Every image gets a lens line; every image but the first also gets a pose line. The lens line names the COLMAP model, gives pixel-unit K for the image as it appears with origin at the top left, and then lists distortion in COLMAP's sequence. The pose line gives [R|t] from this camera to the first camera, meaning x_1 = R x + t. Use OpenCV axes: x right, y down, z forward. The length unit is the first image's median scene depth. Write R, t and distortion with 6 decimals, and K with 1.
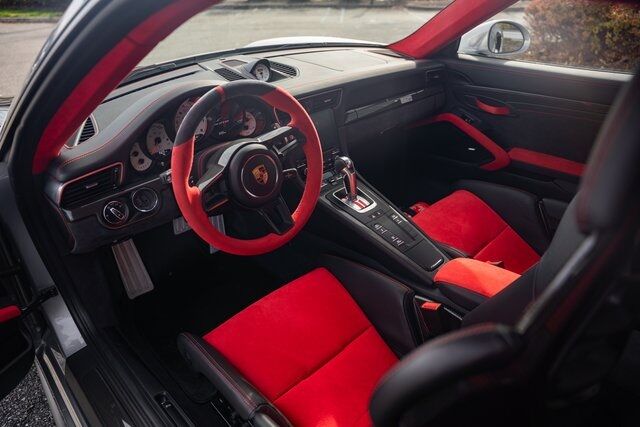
lens RADIAL K [[454.0, 0, 326.7], [0, 454.0, 233.4], [0, 0, 1]] dist [-0.123531, 0.074630]
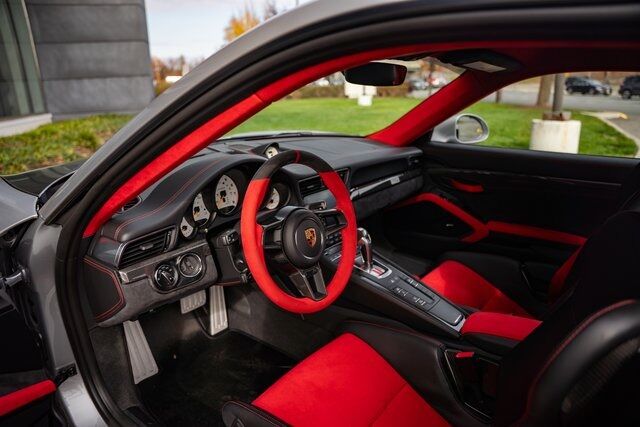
lens RADIAL K [[451.7, 0, 329.9], [0, 451.7, 237.3], [0, 0, 1]] dist [-0.098545, 0.032414]
pose [[0.987754, -0.028734, 0.153347, -0.198342], [0.060143, 0.977056, -0.204314, 0.070475], [-0.143958, 0.211035, 0.966820, -0.028220]]
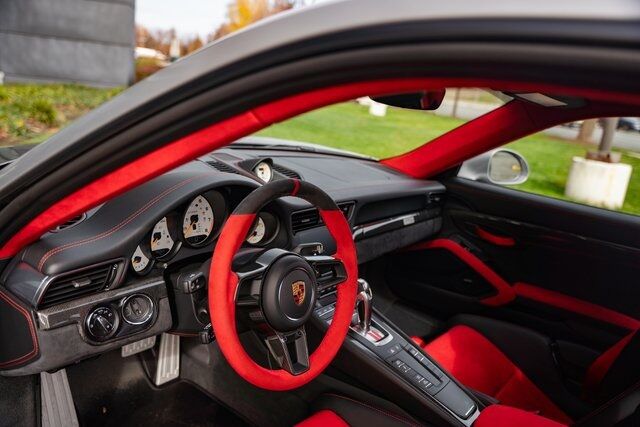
lens RADIAL K [[527.4, 0, 327.7], [0, 527.4, 230.9], [0, 0, 1]] dist [-0.060162, 0.059484]
pose [[0.980296, 0.105448, 0.167032, -0.199714], [-0.059608, 0.964089, -0.258803, 0.007116], [-0.188324, 0.243747, 0.951379, 0.034177]]
